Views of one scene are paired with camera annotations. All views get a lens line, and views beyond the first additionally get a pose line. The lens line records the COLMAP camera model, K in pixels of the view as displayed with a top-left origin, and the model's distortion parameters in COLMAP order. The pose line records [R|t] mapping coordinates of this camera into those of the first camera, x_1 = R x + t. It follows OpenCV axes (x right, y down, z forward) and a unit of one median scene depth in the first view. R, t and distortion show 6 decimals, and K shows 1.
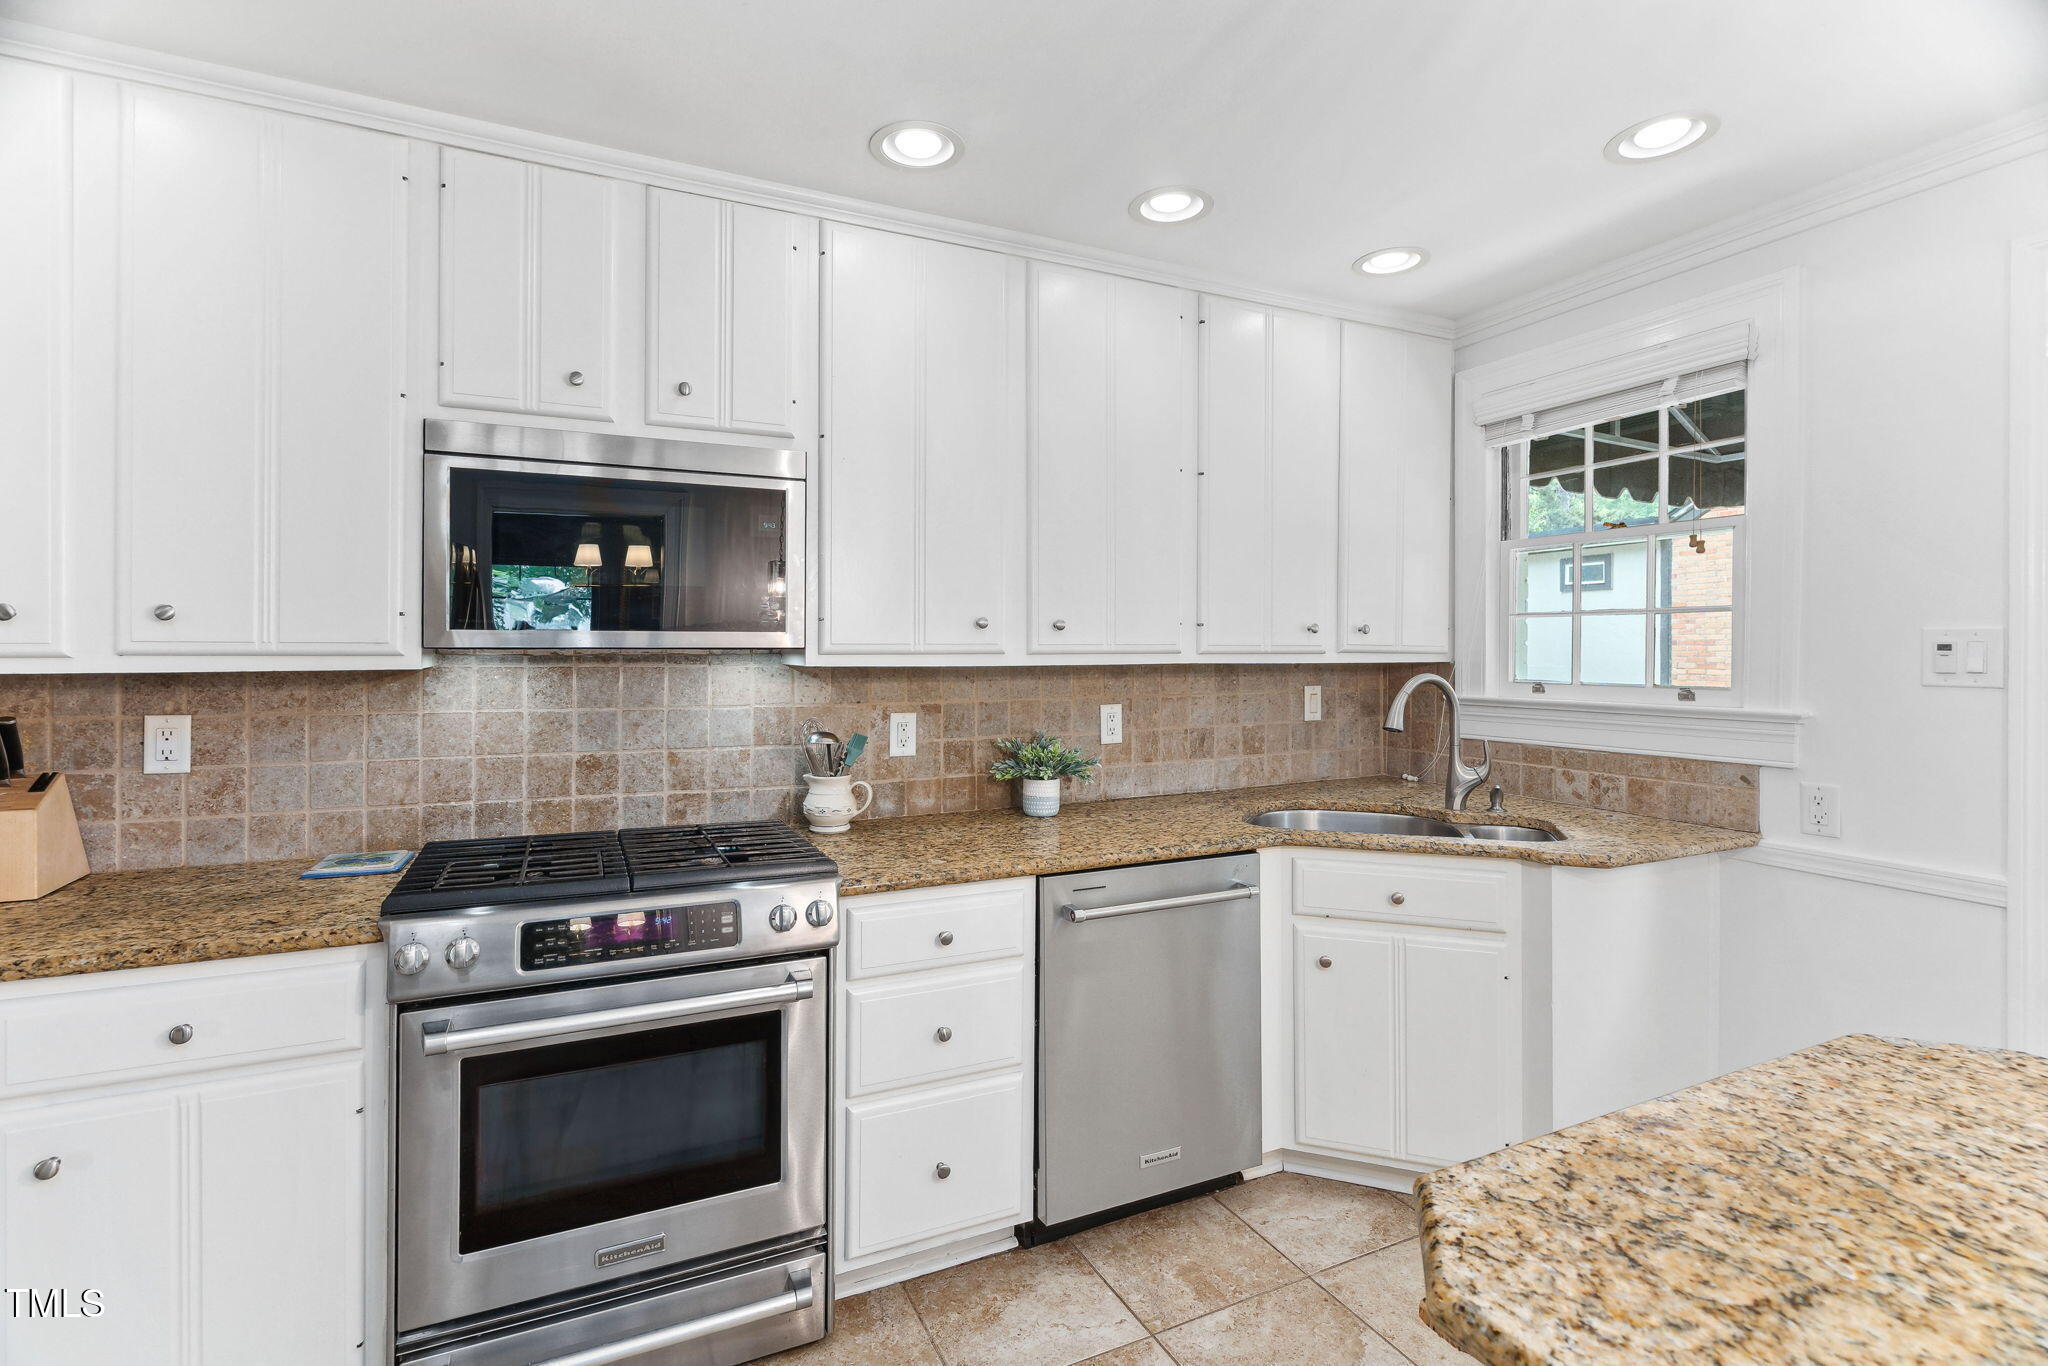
lens RADIAL K [[958.5, 0, 1017.6], [0, 958.5, 661.1], [0, 0, 1]] dist [0.000932, -0.000575]
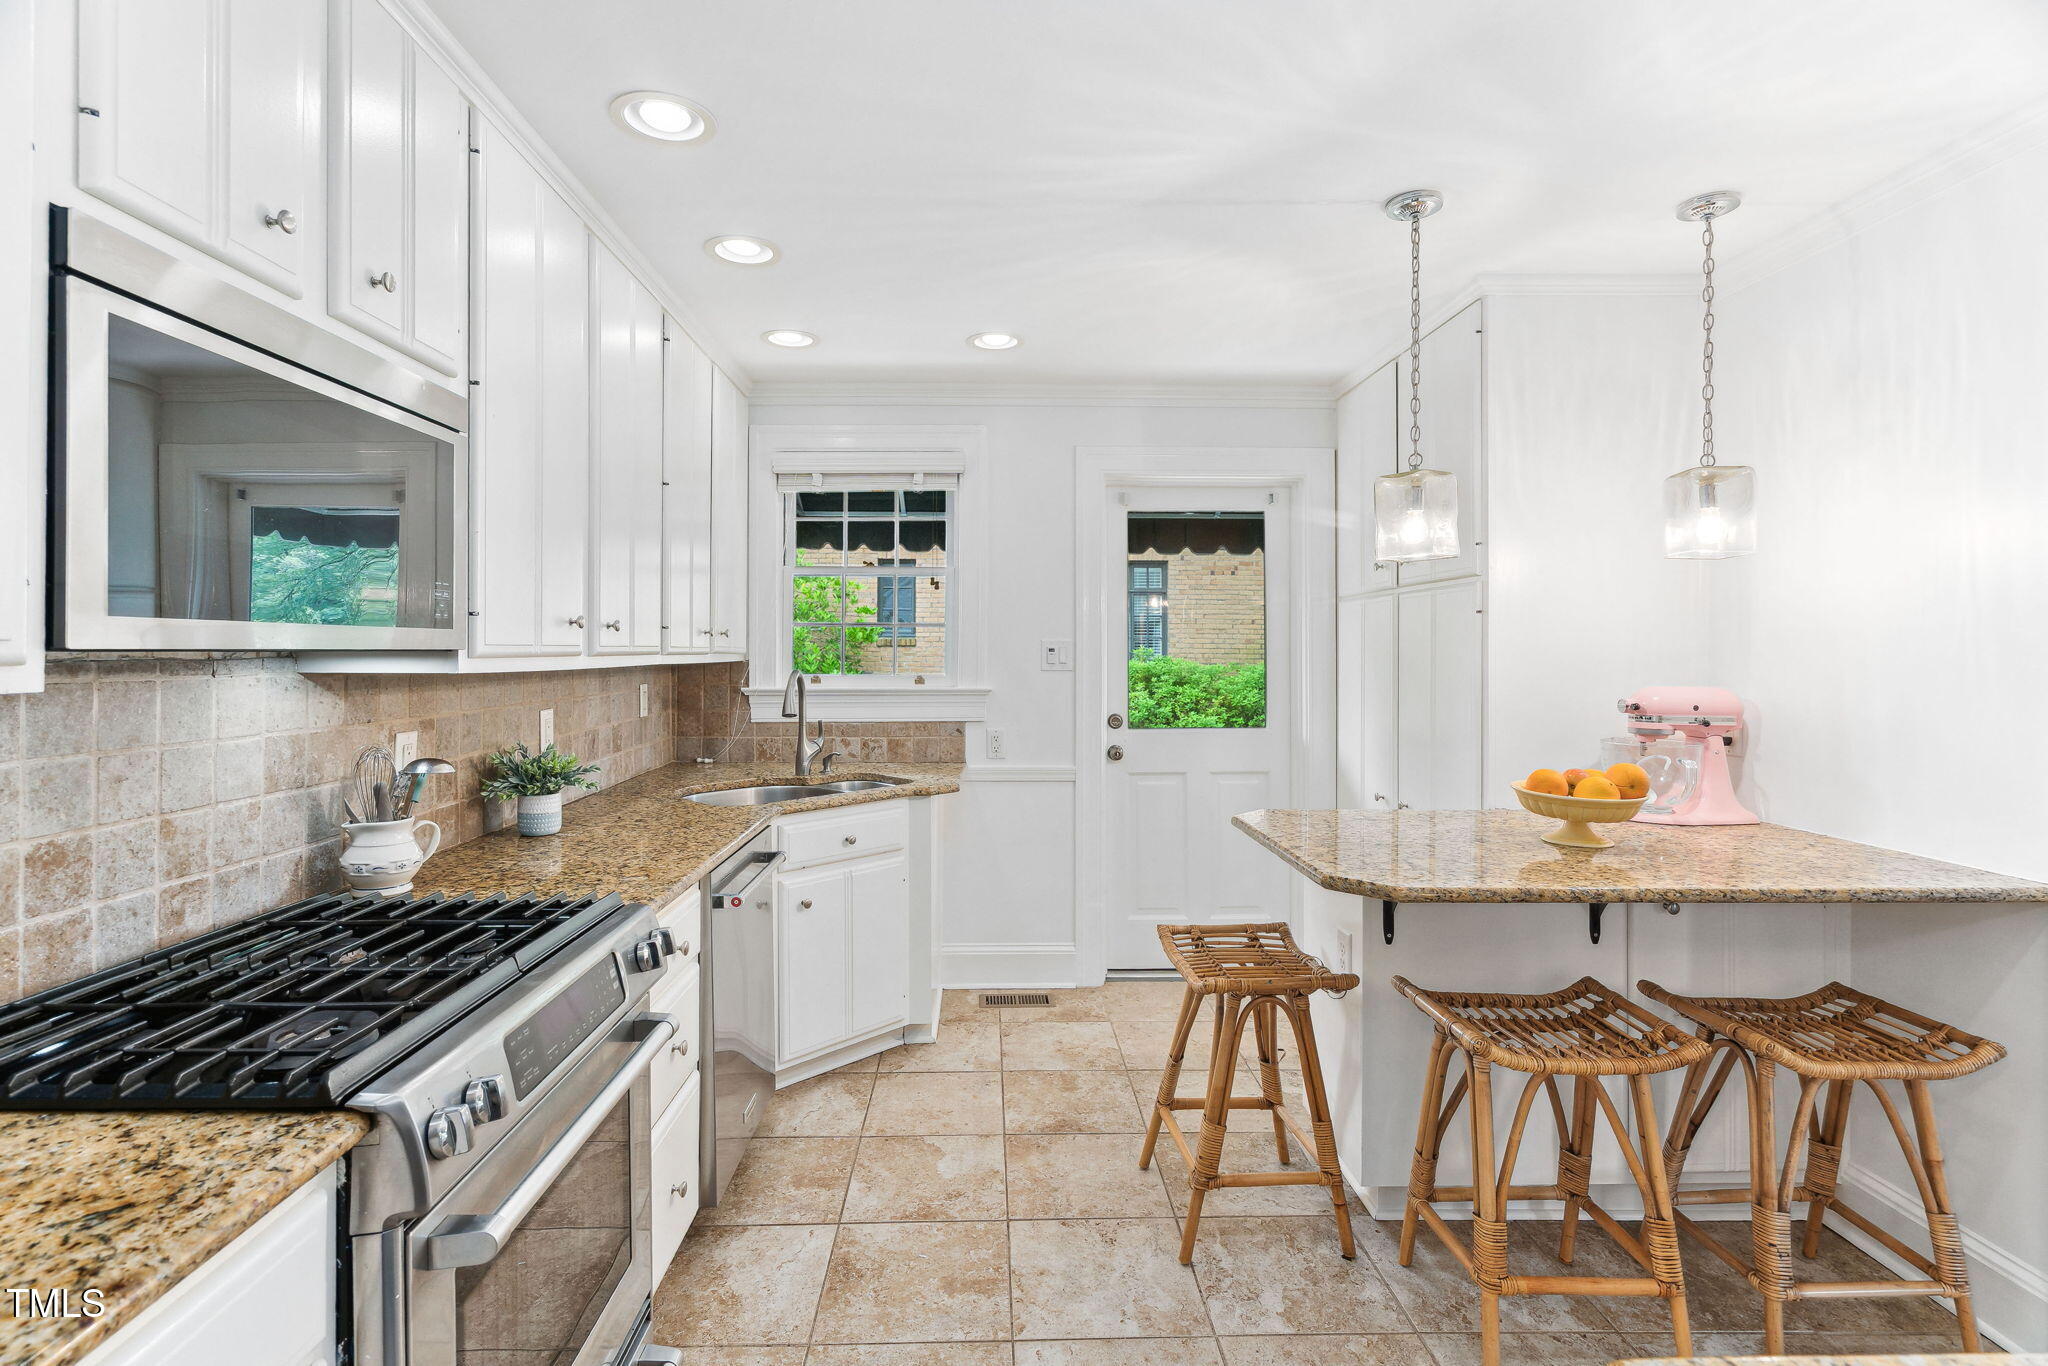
lens RADIAL K [[958.5, 0, 1013.4], [0, 958.5, 668.8], [0, 0, 1]] dist [0.000932, -0.000575]
pose [[0.404457, -0.016975, 0.914400, -0.691786], [0.009412, 0.999852, 0.014398, -0.004669], [-0.914509, 0.002783, 0.404557, 0.253548]]
